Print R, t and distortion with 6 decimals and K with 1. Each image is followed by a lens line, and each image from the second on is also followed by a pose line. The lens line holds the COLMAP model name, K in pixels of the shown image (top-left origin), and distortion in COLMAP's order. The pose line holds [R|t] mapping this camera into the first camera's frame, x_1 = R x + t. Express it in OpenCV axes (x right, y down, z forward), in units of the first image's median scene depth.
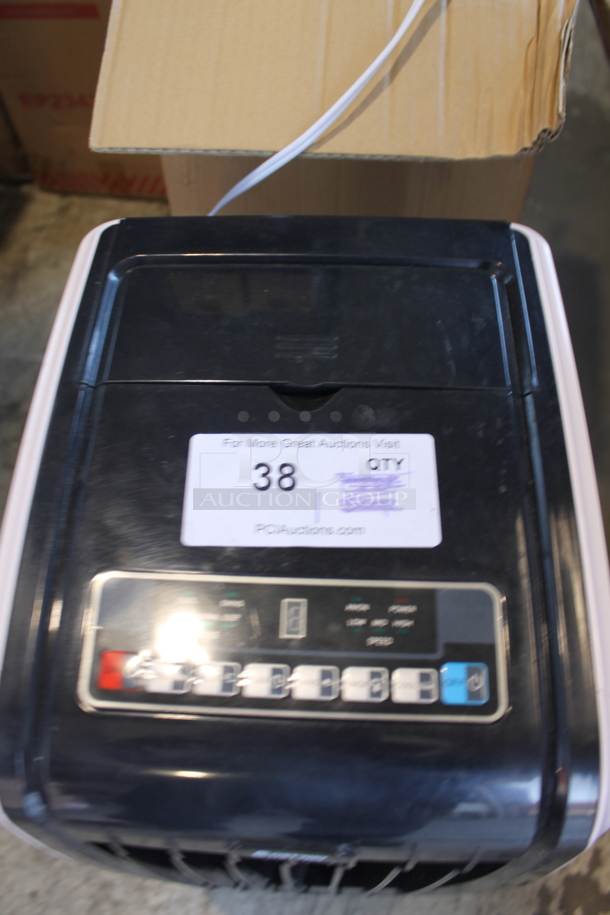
lens RADIAL K [[744.7, 0, 303.1], [0, 744.7, 453.3], [0, 0, 1]] dist [-0.149461, 0.113489]
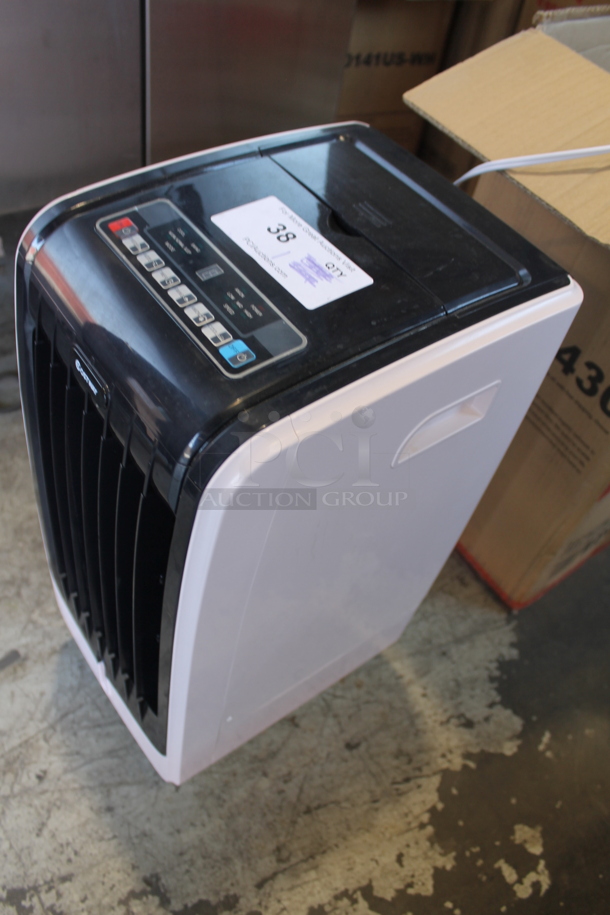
lens RADIAL K [[744.7, 0, 312.4], [0, 744.7, 459.4], [0, 0, 1]] dist [-0.149461, 0.113489]
pose [[0.628390, 0.671779, -0.392222, 0.791187], [-0.739096, 0.672854, -0.031695, 0.302166], [0.242616, 0.309807, 0.919324, -0.187913]]
